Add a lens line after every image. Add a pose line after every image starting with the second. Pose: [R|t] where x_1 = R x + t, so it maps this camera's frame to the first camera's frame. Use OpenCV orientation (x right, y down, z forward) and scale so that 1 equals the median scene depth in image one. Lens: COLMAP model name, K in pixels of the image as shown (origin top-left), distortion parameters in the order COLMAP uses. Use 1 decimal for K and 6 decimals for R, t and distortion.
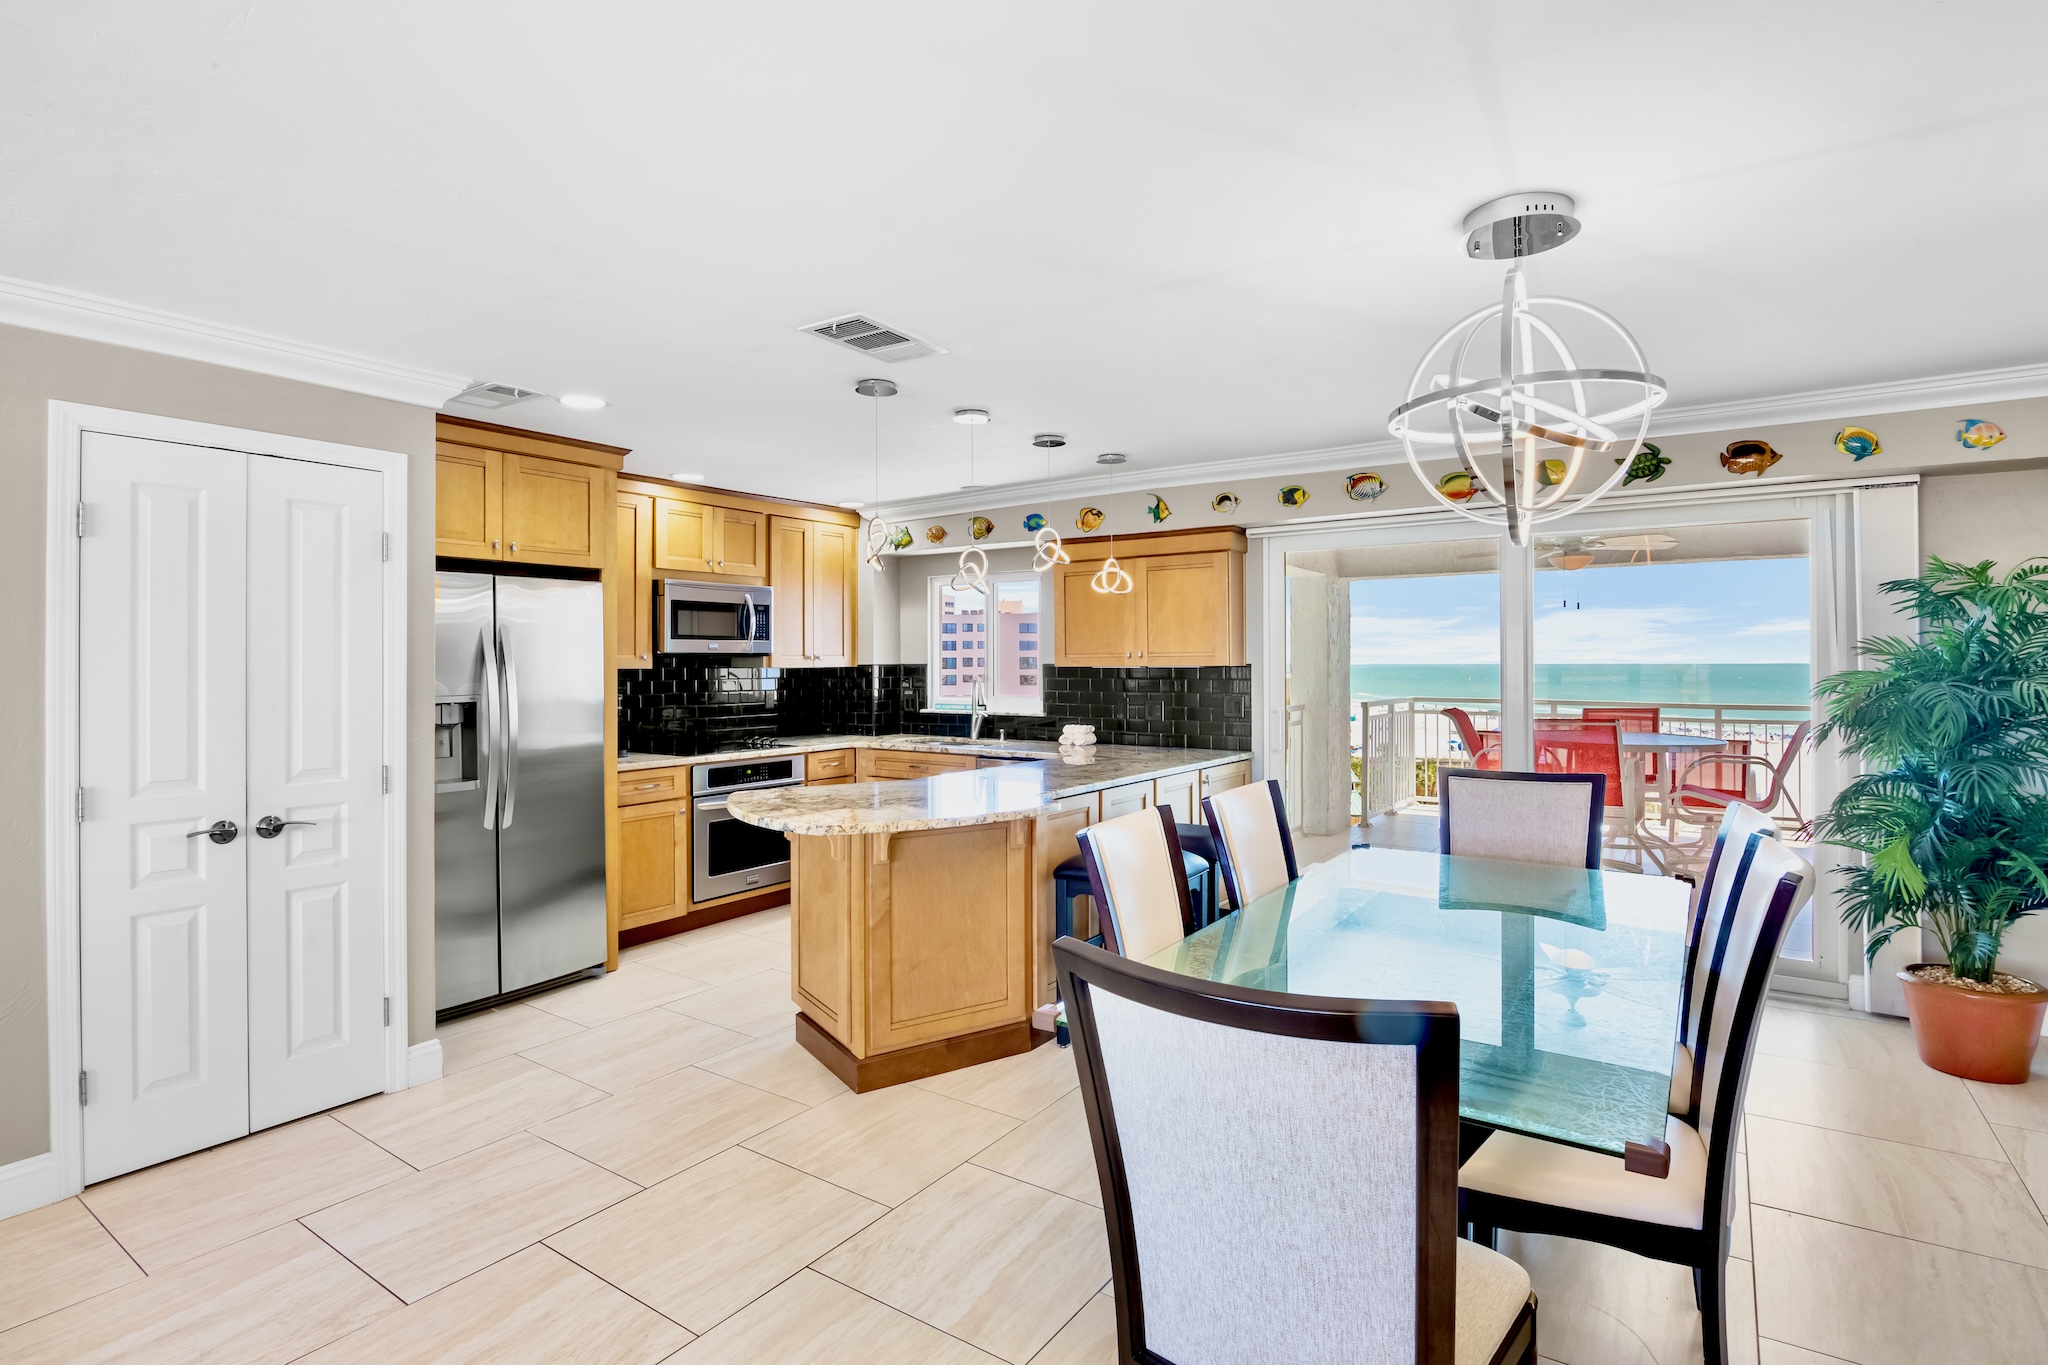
lens RADIAL K [[1009.8, 0, 1024.0], [0, 1009.8, 682.5], [0, 0, 1]] dist [-0.020907, -0.000285]
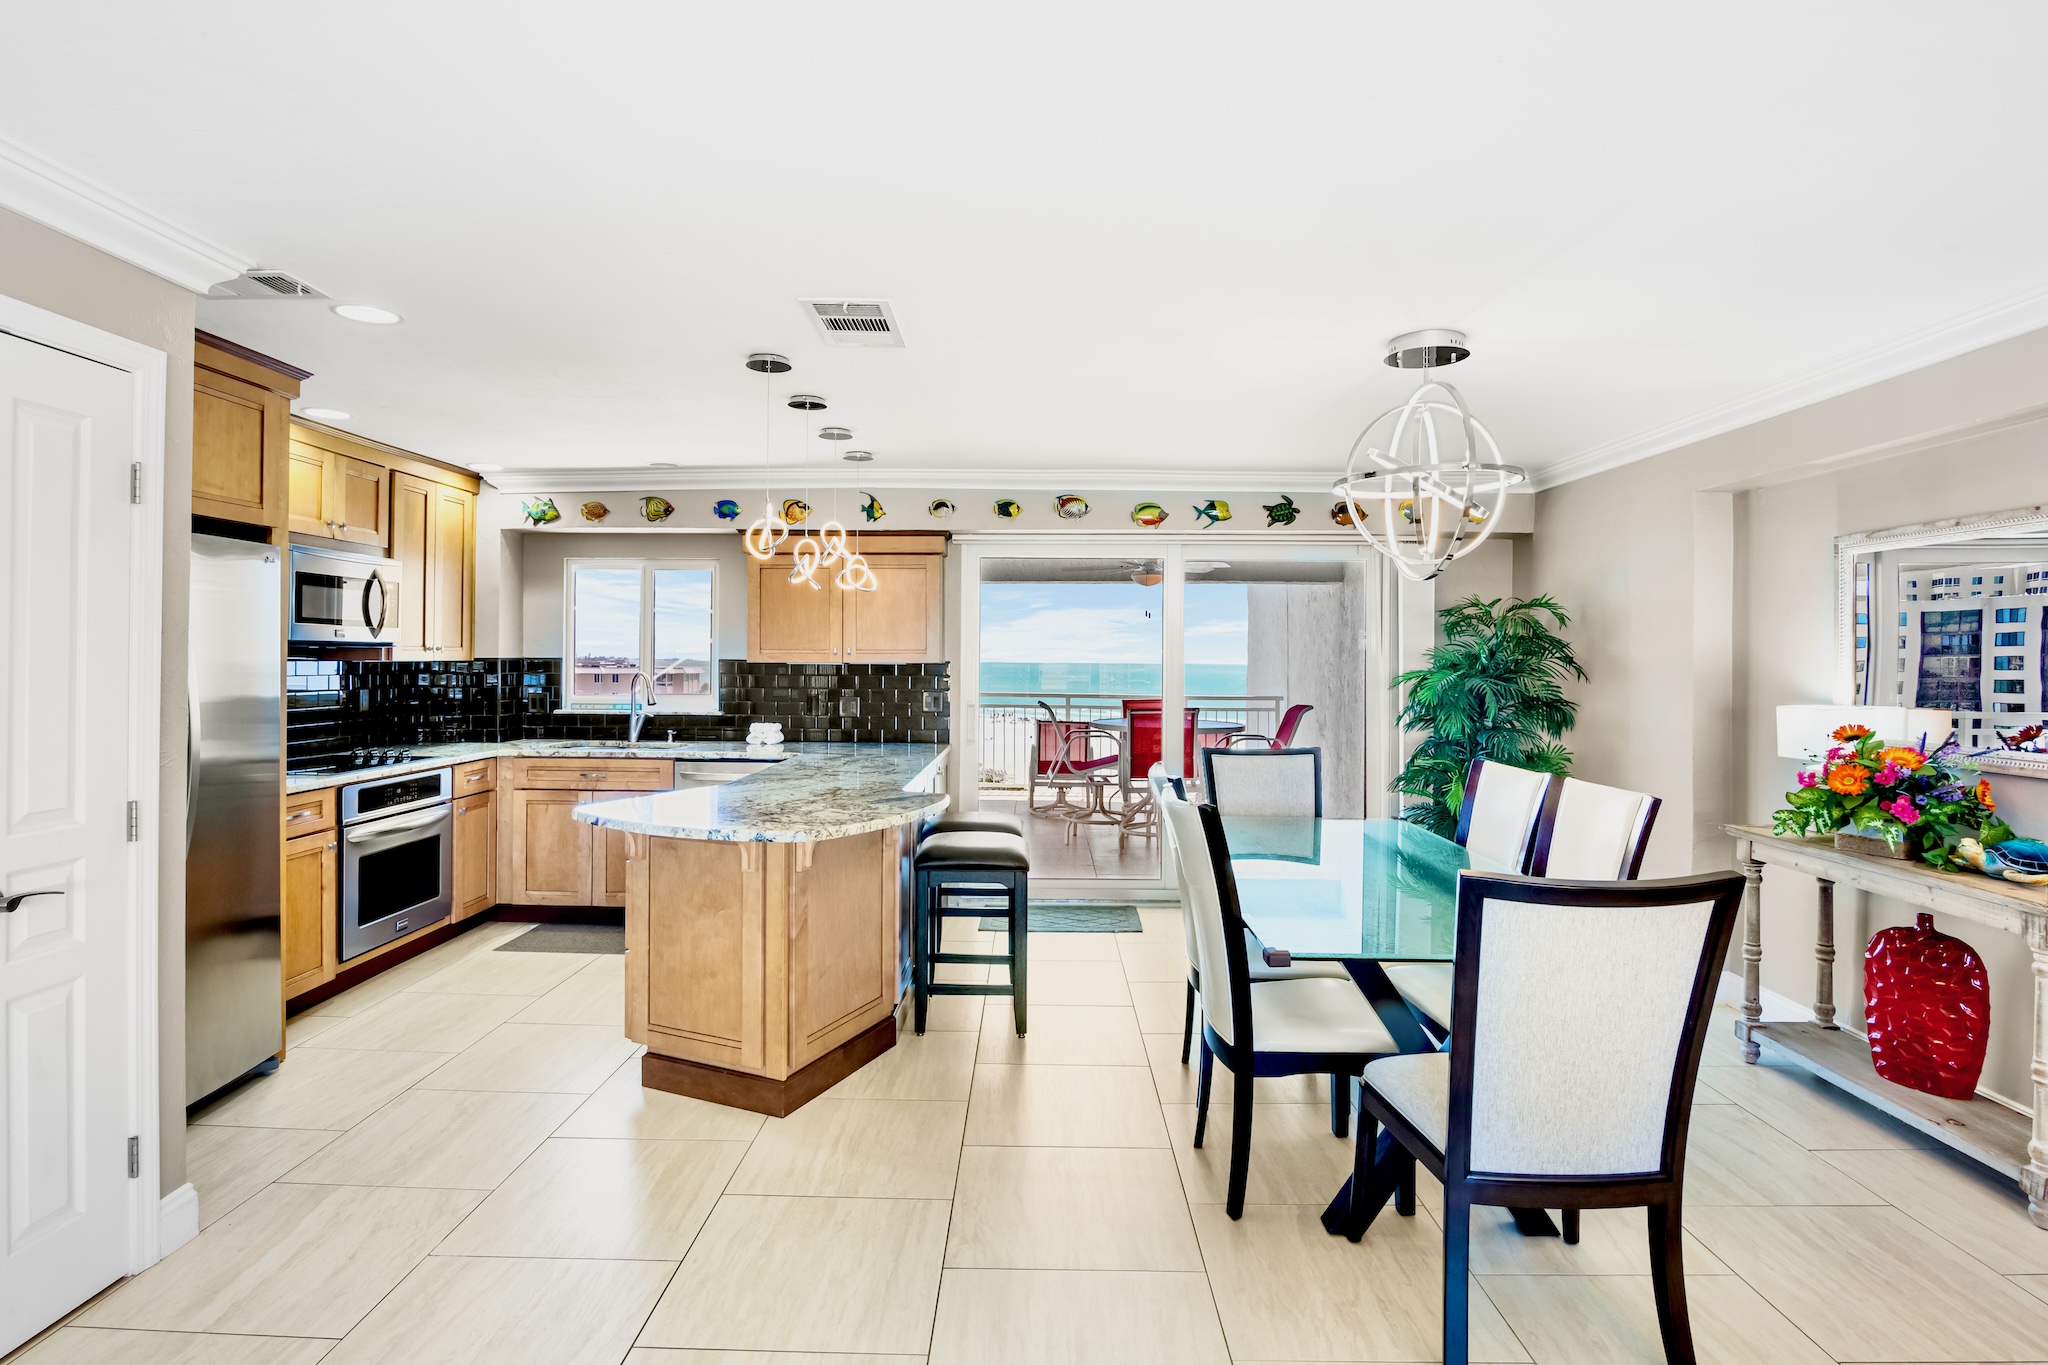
lens RADIAL K [[1030.6, 0, 1024.0], [0, 1030.6, 682.5], [0, 0, 1]] dist [-0.023842, -0.000739]
pose [[0.833062, -0.002680, 0.553173, -0.304134], [0.000761, 0.999993, 0.003699, -0.000110], [-0.553179, -0.002661, 0.833058, 0.049498]]
